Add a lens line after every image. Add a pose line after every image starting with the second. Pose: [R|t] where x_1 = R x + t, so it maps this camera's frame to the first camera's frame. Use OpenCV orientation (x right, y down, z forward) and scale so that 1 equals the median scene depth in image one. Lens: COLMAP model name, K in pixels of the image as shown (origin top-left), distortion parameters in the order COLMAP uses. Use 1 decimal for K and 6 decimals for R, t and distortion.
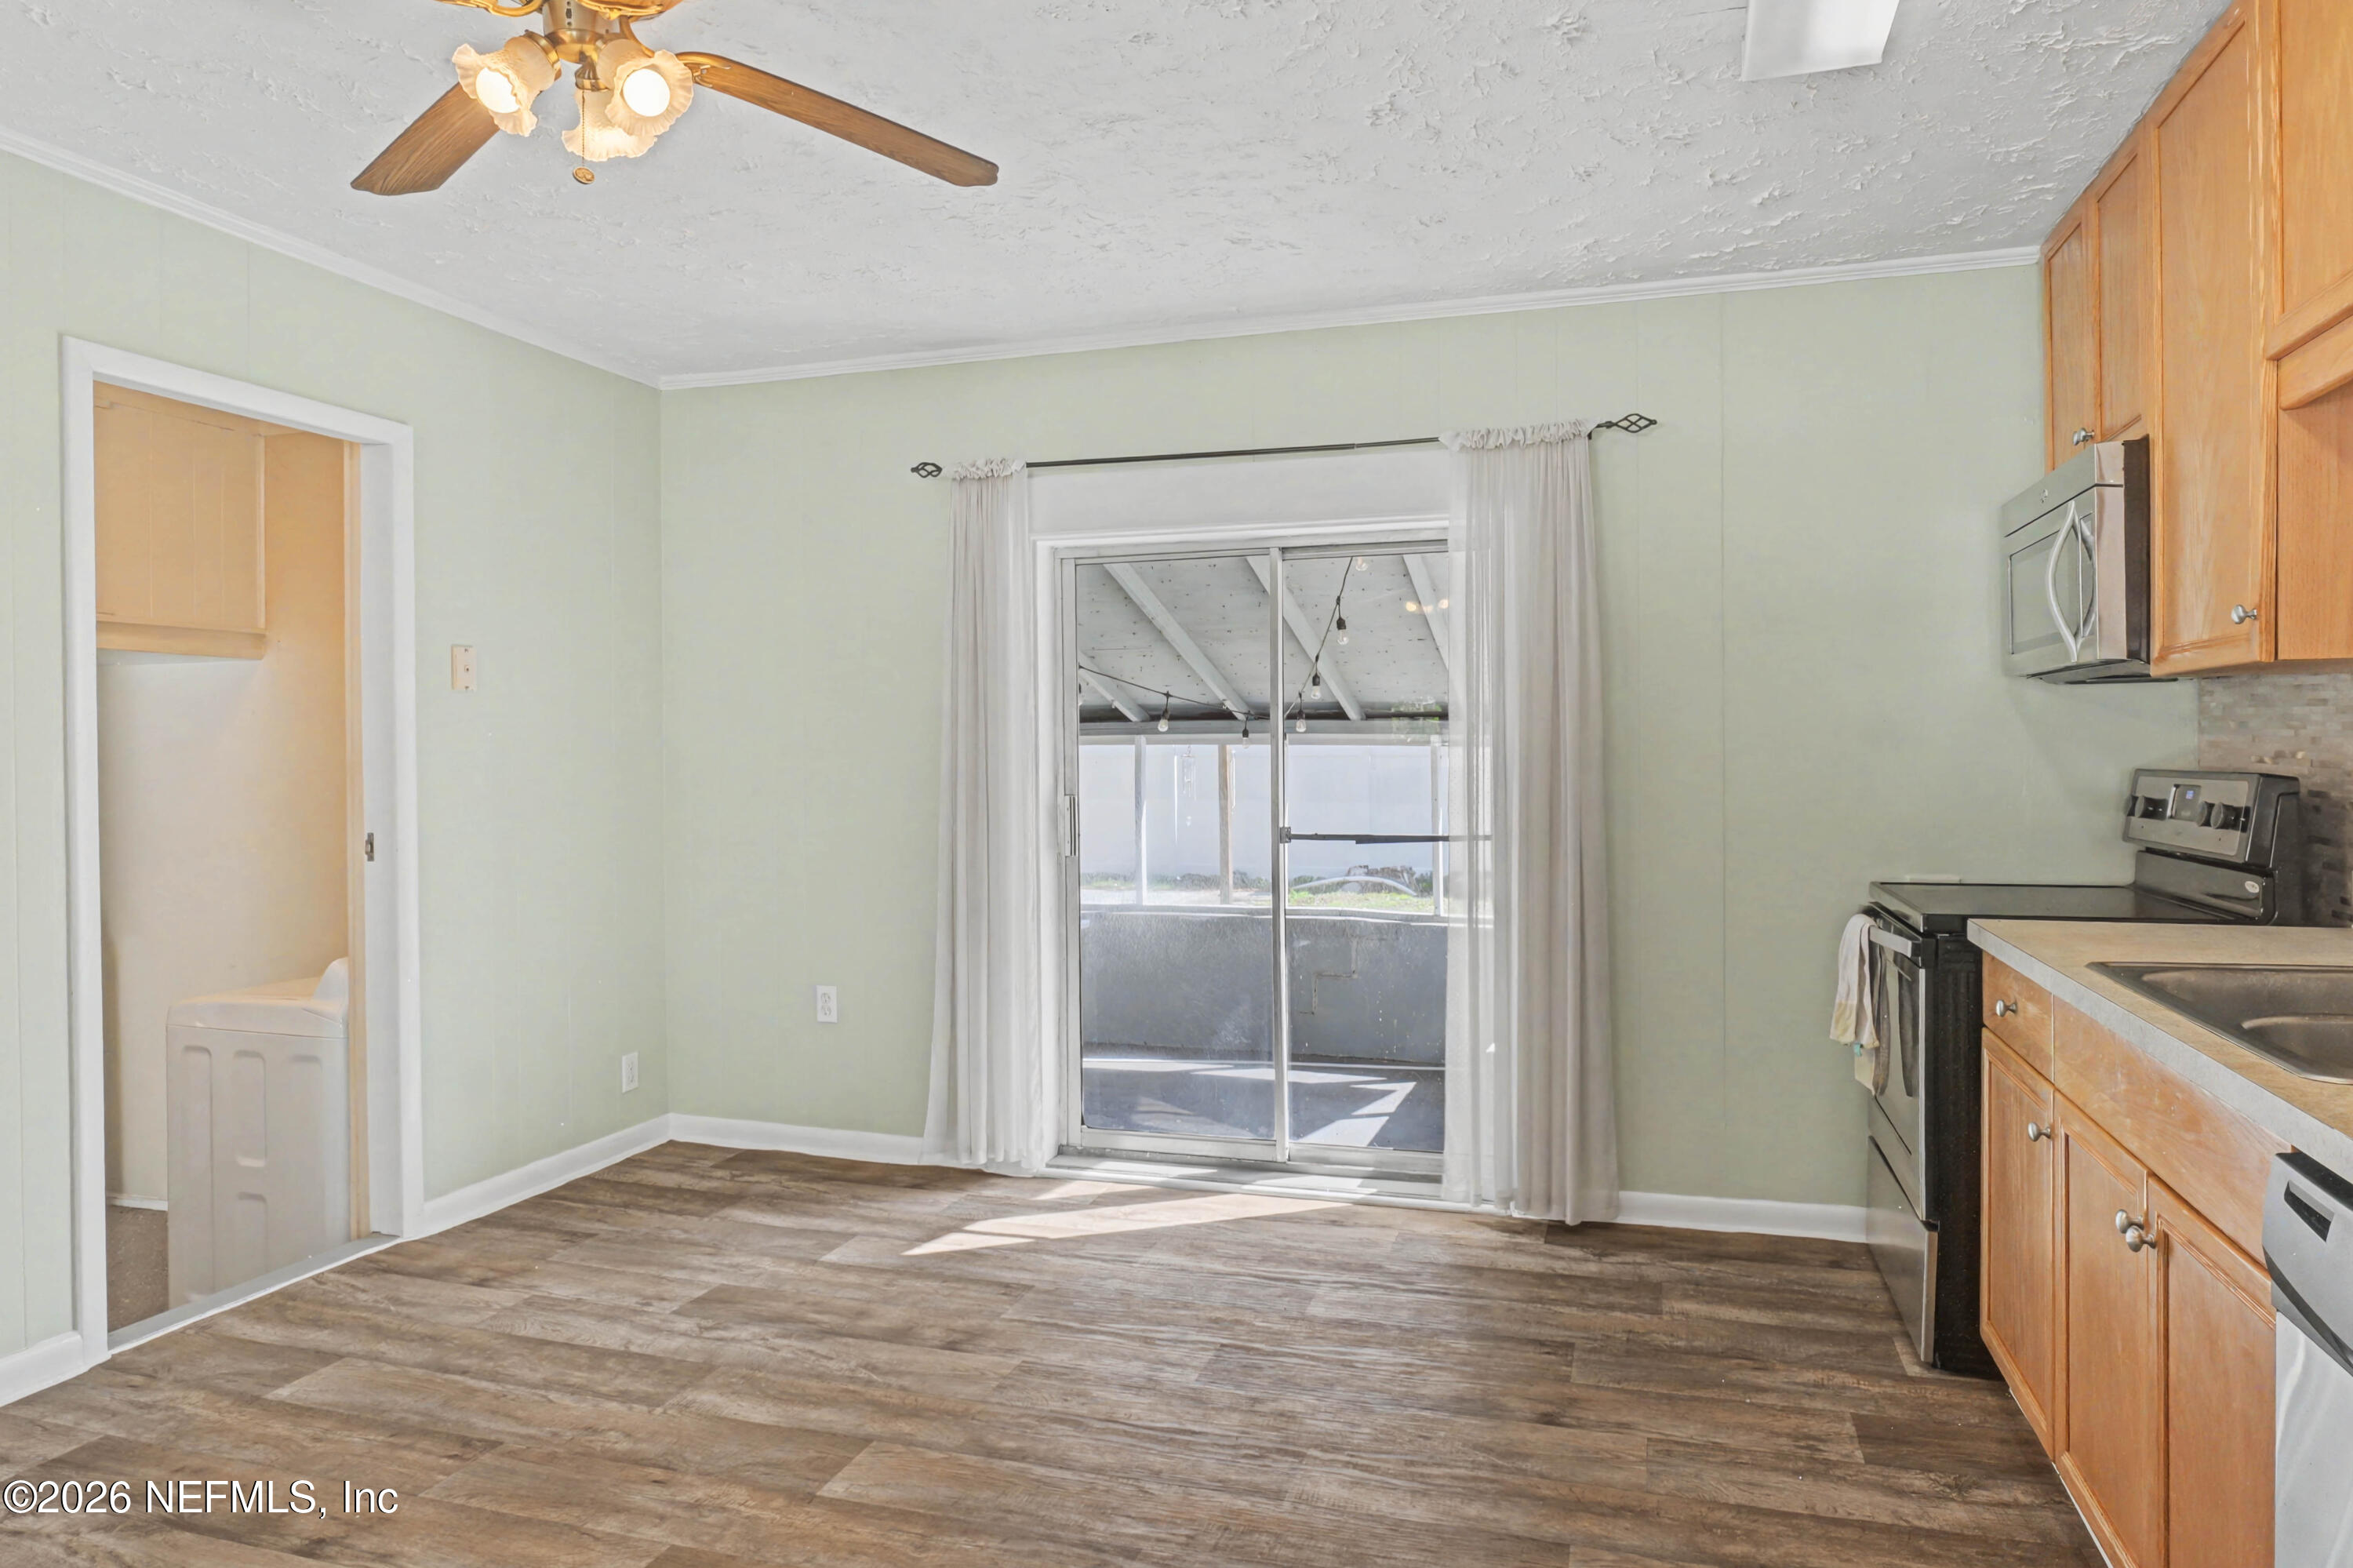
lens RADIAL K [[1423.4, 0, 1176.5], [0, 1423.4, 784.0], [0, 0, 1]] dist [-0.020173, -0.000240]
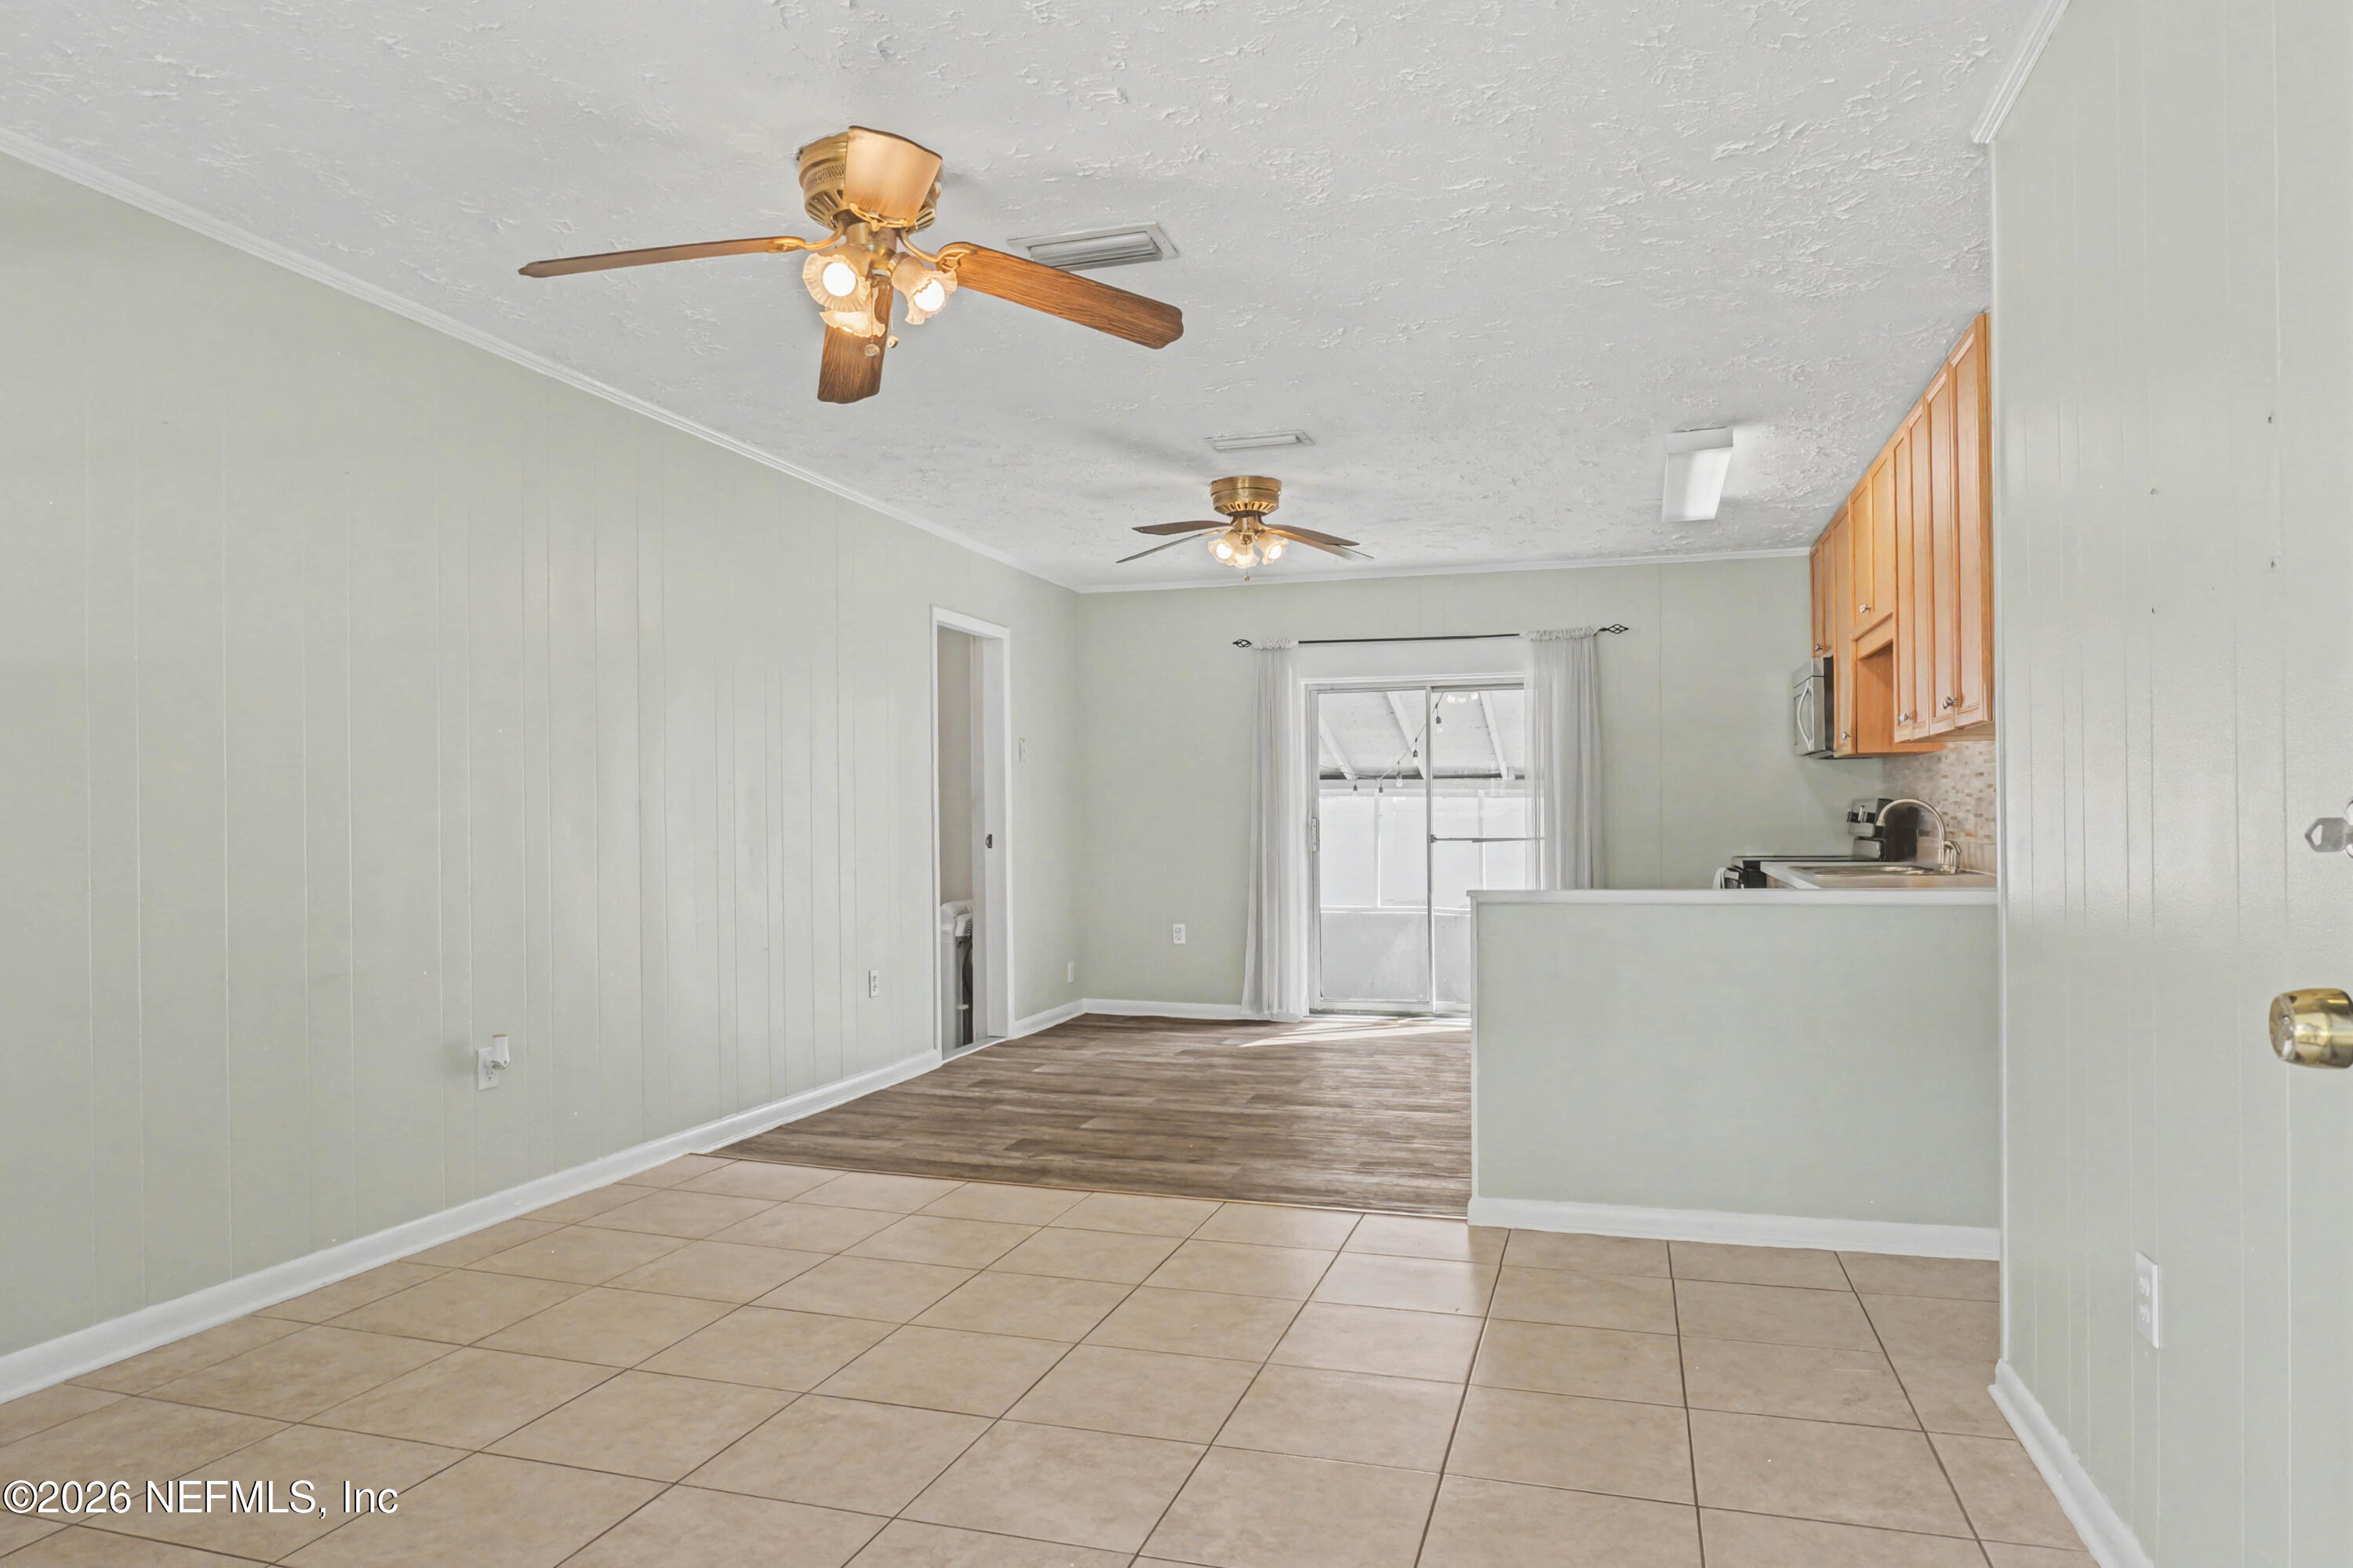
lens RADIAL K [[1456.2, 0, 1178.0], [0, 1456.2, 809.6], [0, 0, 1]] dist [-0.036011, 0.004171]
pose [[0.999841, -0.000767, 0.017815, -0.351855], [0.001233, 0.999656, -0.026188, 0.056218], [-0.017789, 0.026206, 0.999498, -1.084050]]
